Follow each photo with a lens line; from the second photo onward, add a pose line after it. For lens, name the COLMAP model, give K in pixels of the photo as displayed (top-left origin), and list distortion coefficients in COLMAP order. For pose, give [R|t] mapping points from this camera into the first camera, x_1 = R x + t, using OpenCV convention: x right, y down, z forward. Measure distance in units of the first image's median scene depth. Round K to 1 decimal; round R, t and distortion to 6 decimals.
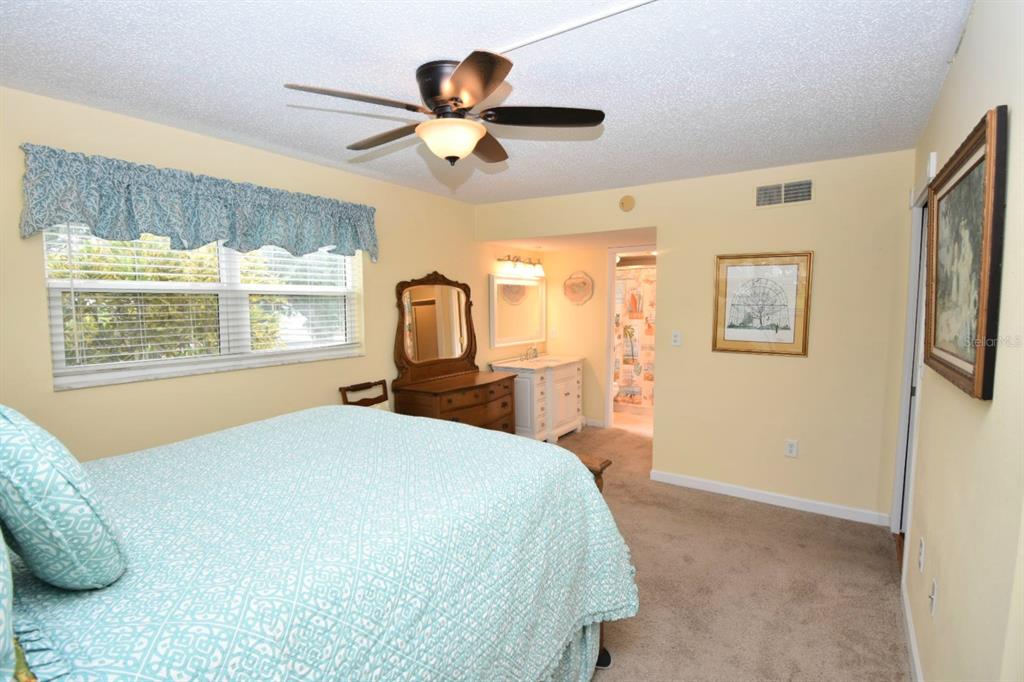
lens RADIAL K [[487.9, 0, 508.5], [0, 487.9, 342.0], [0, 0, 1]] dist [-0.002856, -0.000146]
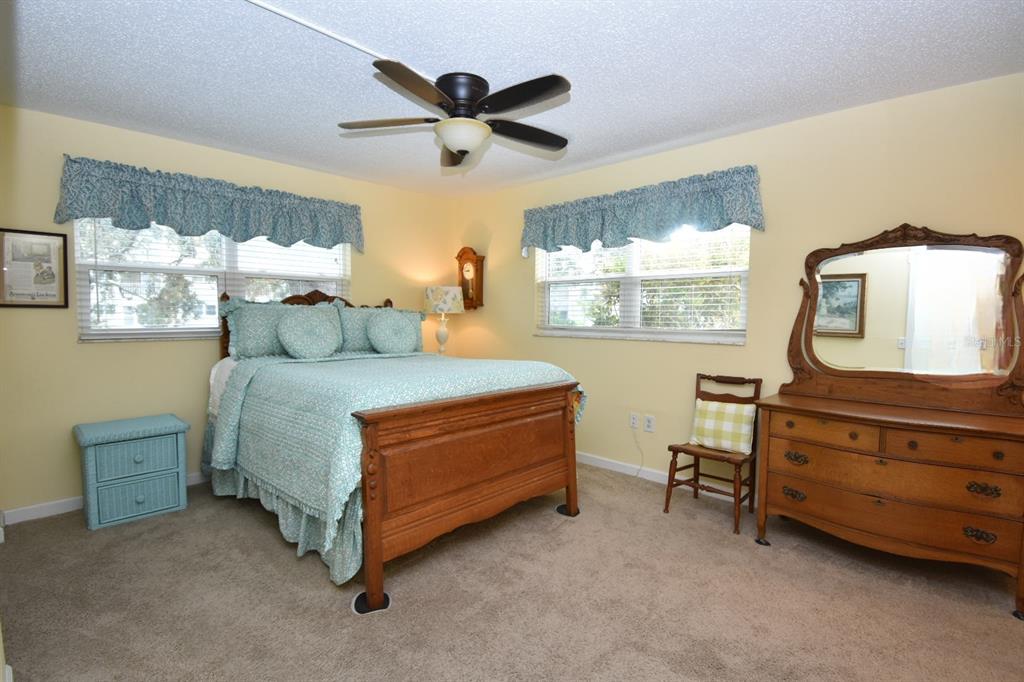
lens RADIAL K [[482.5, 0, 515.5], [0, 482.5, 340.9], [0, 0, 1]] dist [0.008090, -0.020503]
pose [[-0.164468, 0.054292, -0.984887, 0.357867], [-0.089016, 0.993593, 0.069636, -0.001772], [0.982358, 0.099123, -0.158581, 0.453942]]
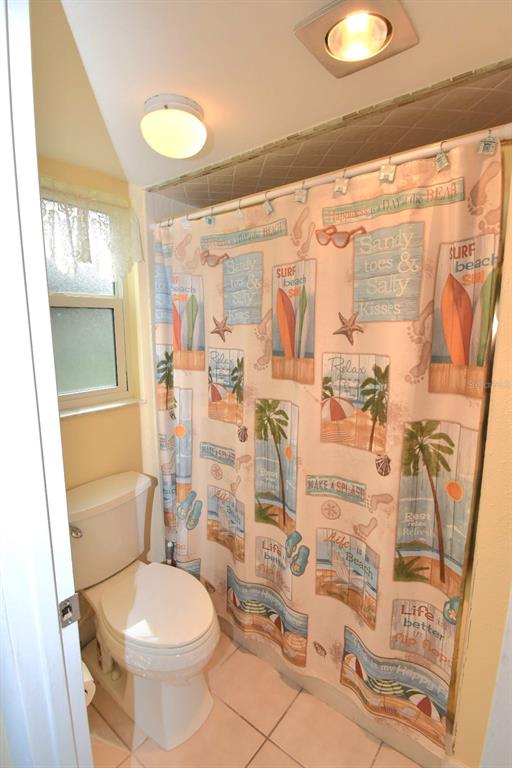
lens RADIAL K [[361.9, 0, 253.7], [0, 361.9, 382.0], [0, 0, 1]] dist [0.008090, -0.020503]
pose [[0.997490, 0.007495, -0.070403, 0.259263], [-0.001474, 0.996364, 0.085190, -0.065519], [0.070786, -0.084872, 0.993874, 0.808206]]
